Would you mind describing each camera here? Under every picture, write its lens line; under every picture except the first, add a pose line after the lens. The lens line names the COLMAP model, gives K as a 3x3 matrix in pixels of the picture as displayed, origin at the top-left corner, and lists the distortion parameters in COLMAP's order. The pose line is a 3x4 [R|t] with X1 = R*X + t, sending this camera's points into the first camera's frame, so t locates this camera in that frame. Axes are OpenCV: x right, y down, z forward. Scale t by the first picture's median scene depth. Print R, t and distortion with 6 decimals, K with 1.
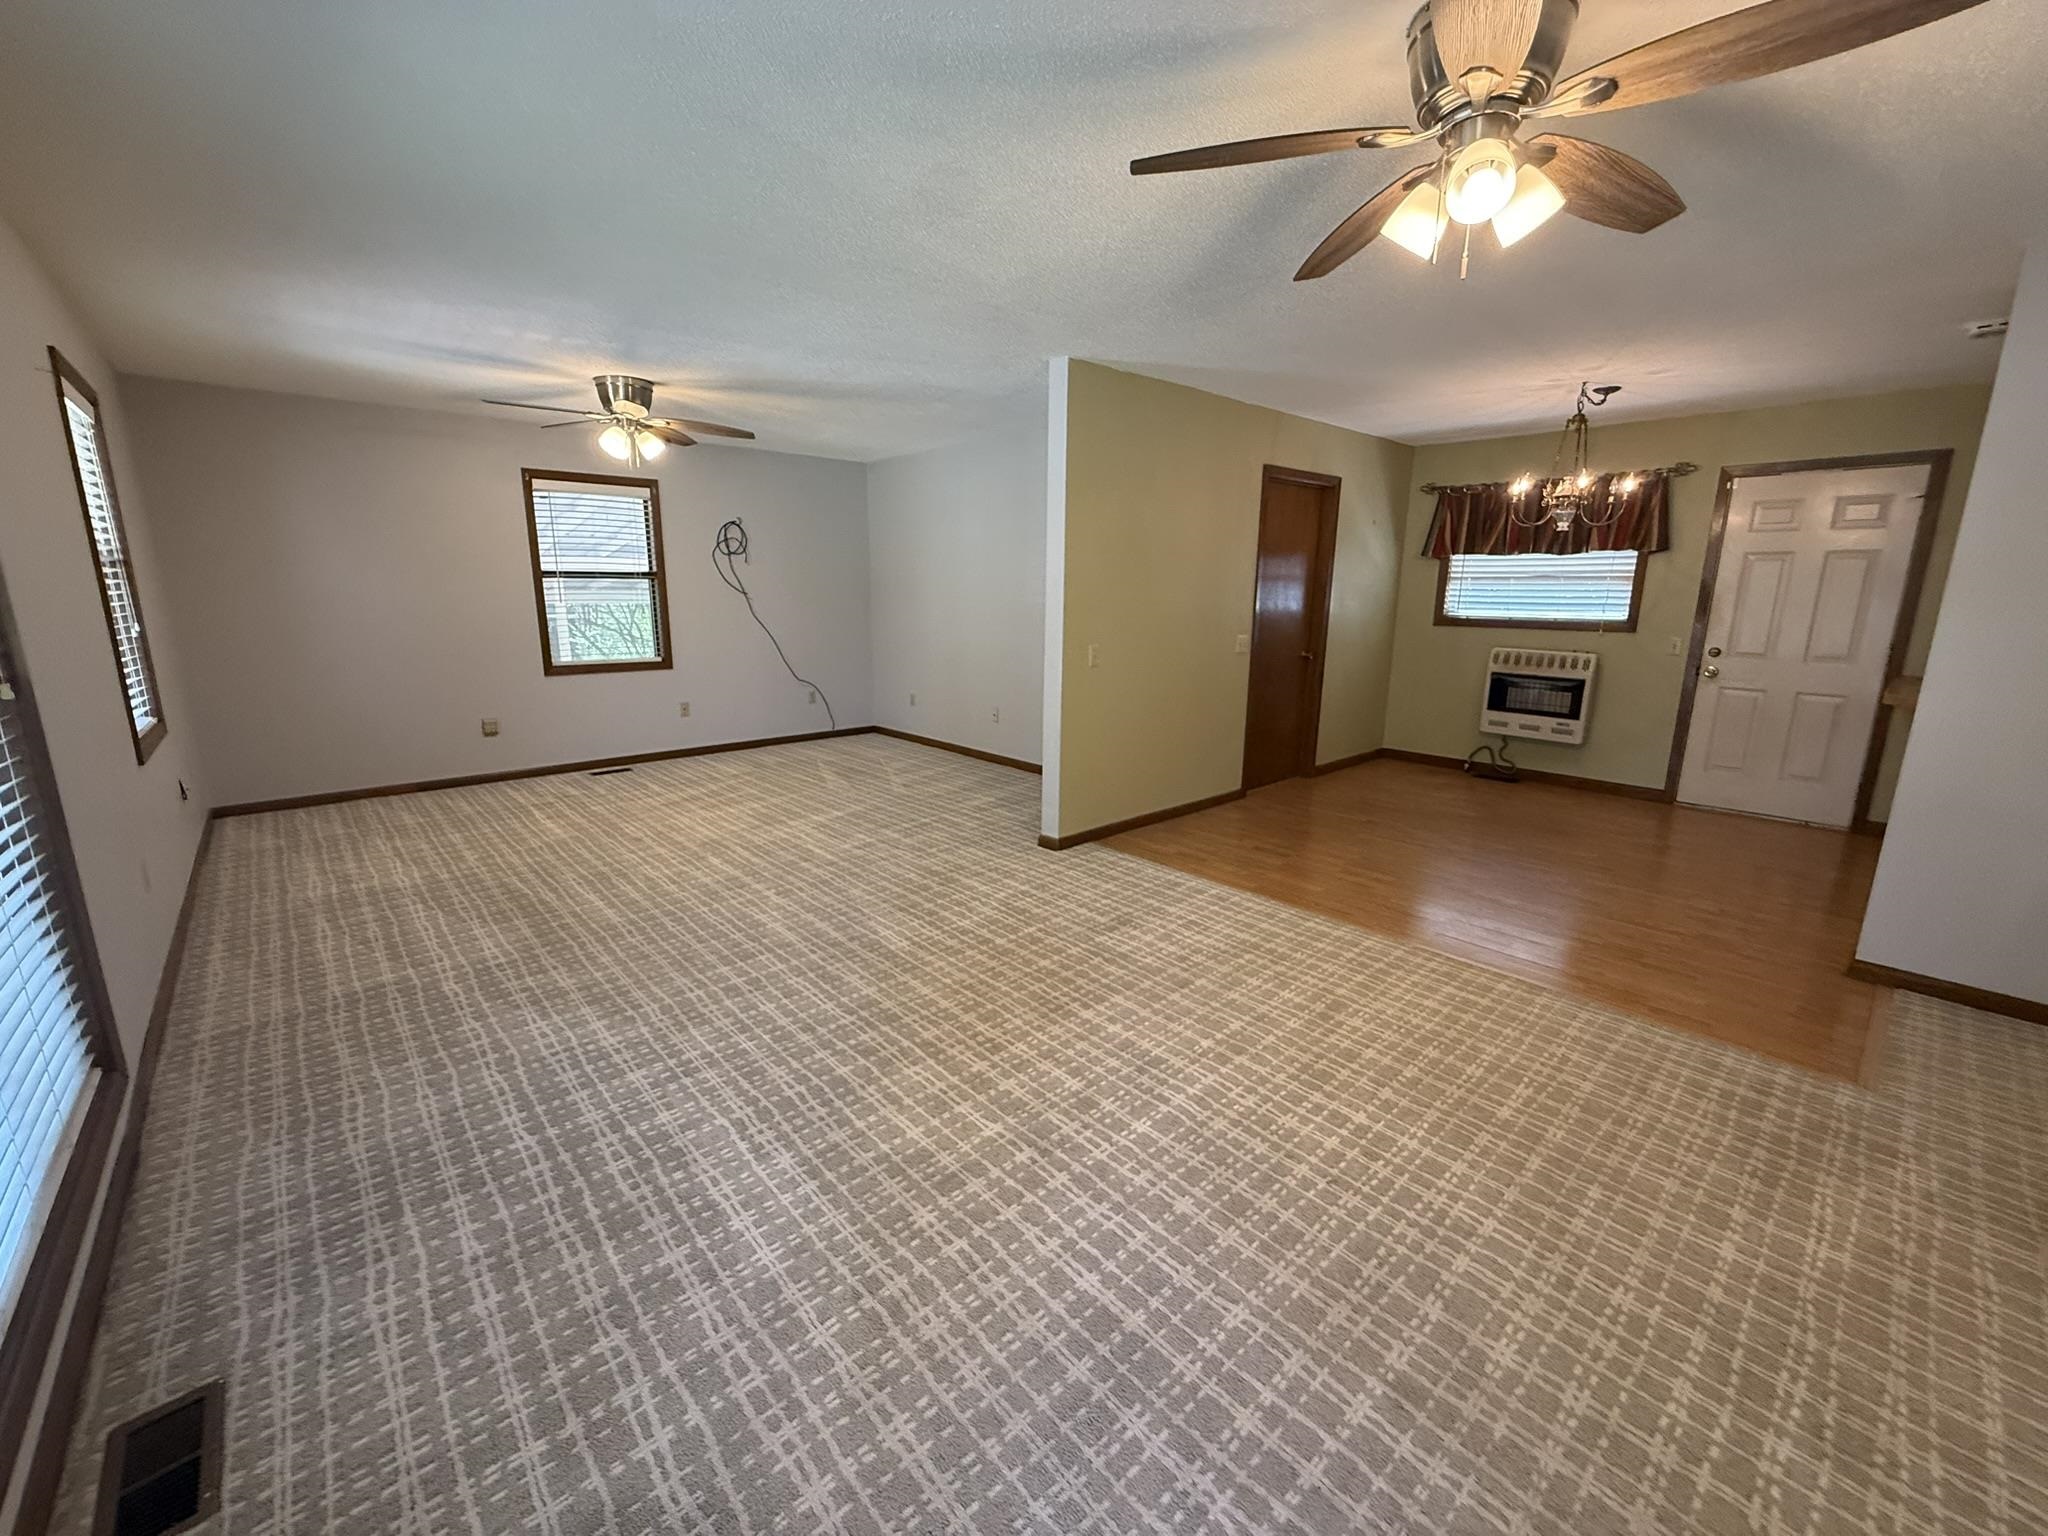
lens RADIAL K [[820.2, 0, 1023.6], [0, 820.2, 767.6], [0, 0, 1]] dist [0.000186, 0.000164]
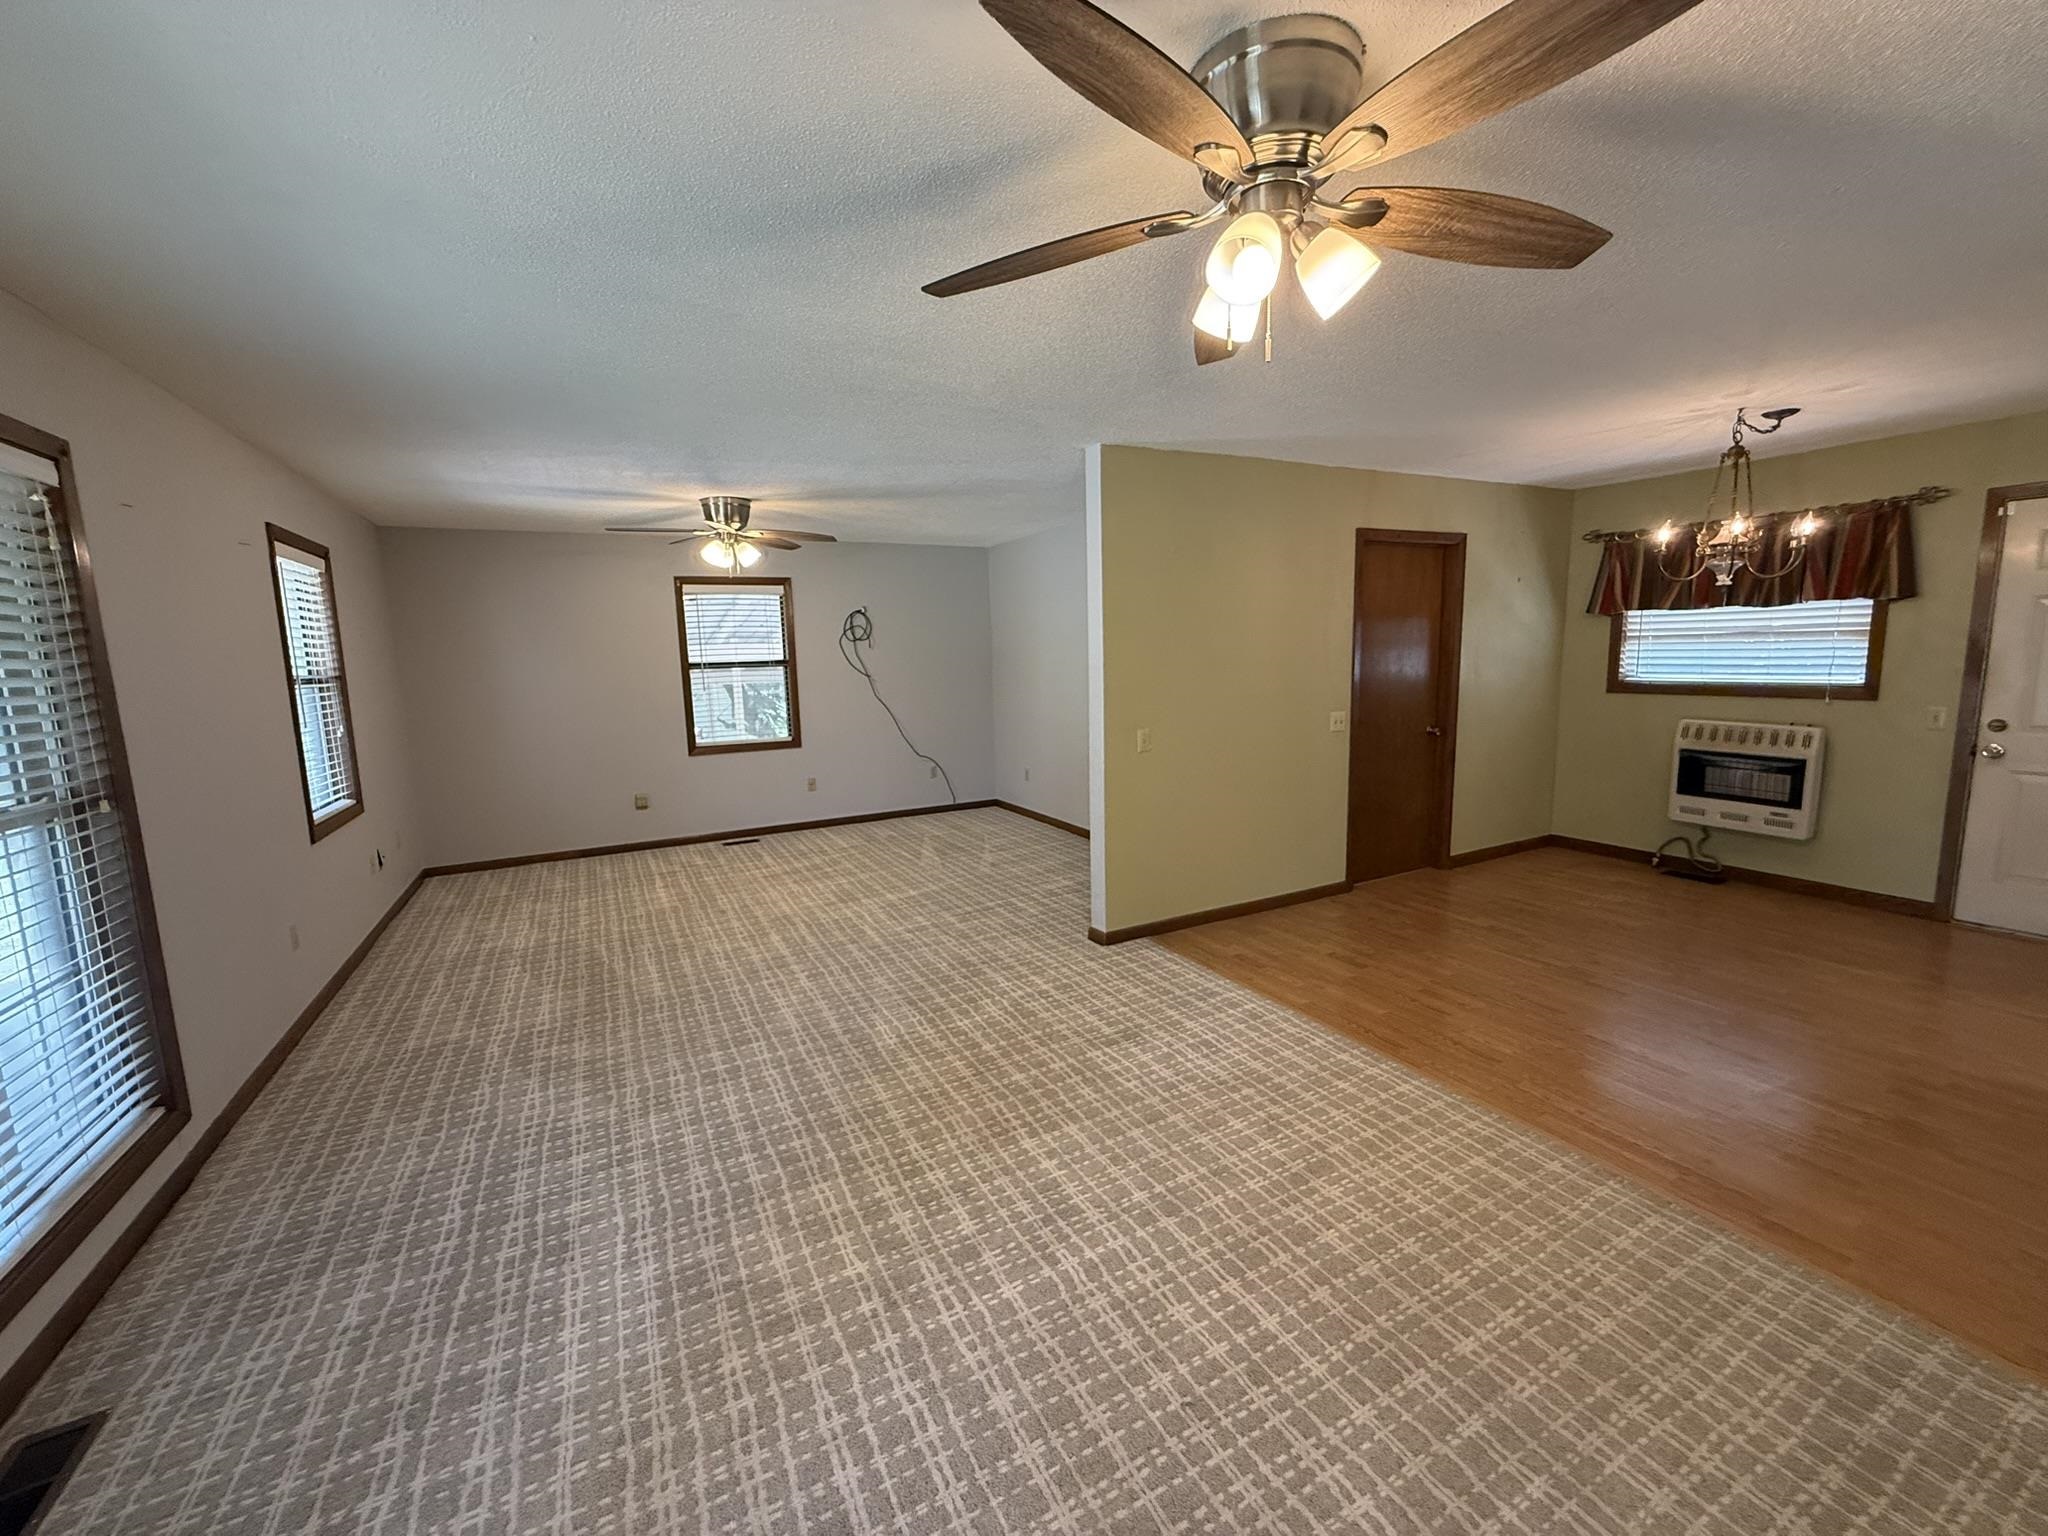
lens RADIAL K [[820.2, 0, 1023.4], [0, 820.2, 767.5], [0, 0, 1]] dist [0.000186, 0.000164]
pose [[0.967224, 0.002111, -0.253916, 0.213067], [-0.020109, 0.997462, -0.068306, -0.041816], [0.253128, 0.071173, 0.964811, 0.050860]]
